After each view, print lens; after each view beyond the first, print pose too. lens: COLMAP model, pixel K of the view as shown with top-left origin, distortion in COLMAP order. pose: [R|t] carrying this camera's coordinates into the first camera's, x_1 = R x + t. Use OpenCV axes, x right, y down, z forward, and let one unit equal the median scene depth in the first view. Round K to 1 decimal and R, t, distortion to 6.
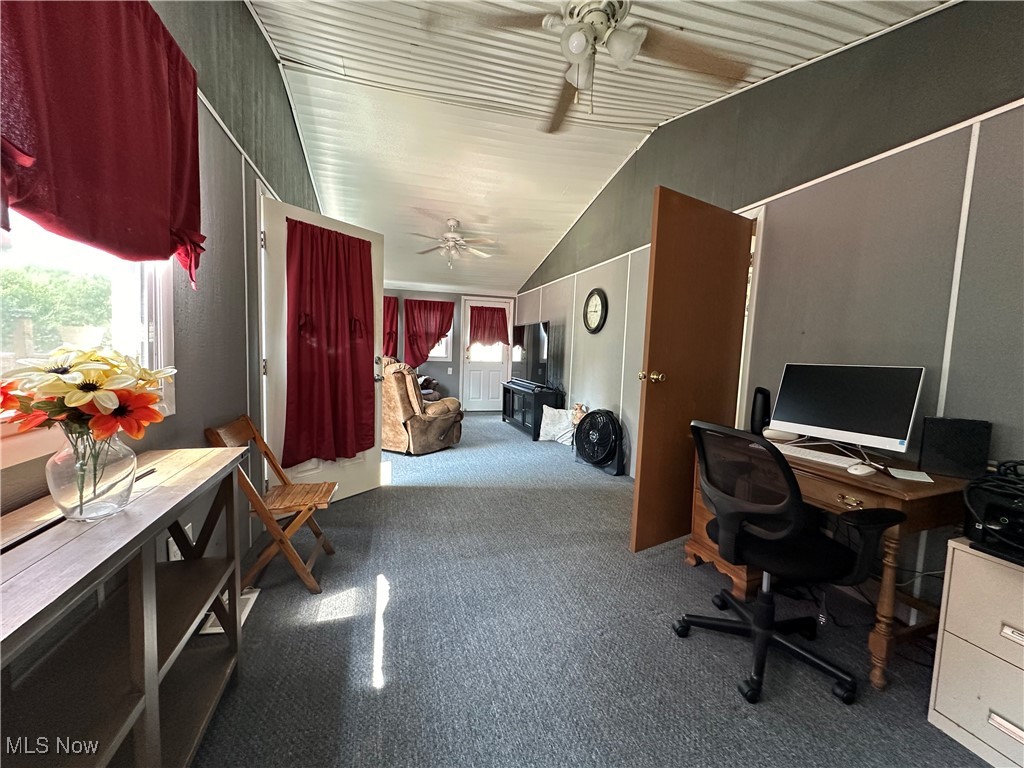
lens RADIAL K [[408.9, 0, 512.6], [0, 408.9, 385.0], [0, 0, 1]] dist [-0.002824, 0.000183]
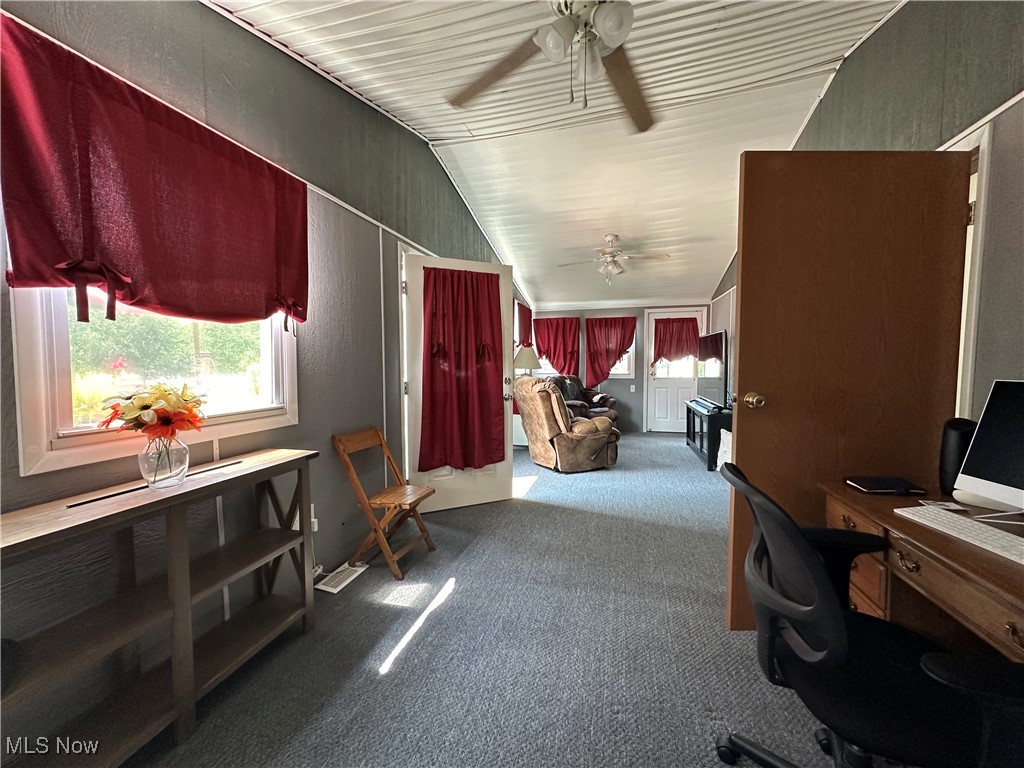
lens RADIAL K [[408.9, 0, 512.6], [0, 408.9, 385.0], [0, 0, 1]] dist [-0.002824, 0.000183]
pose [[0.848717, -0.008460, -0.528780, 0.232858], [-0.012301, 0.999286, -0.035731, -0.009453], [0.528704, 0.036830, 0.848007, 0.079077]]
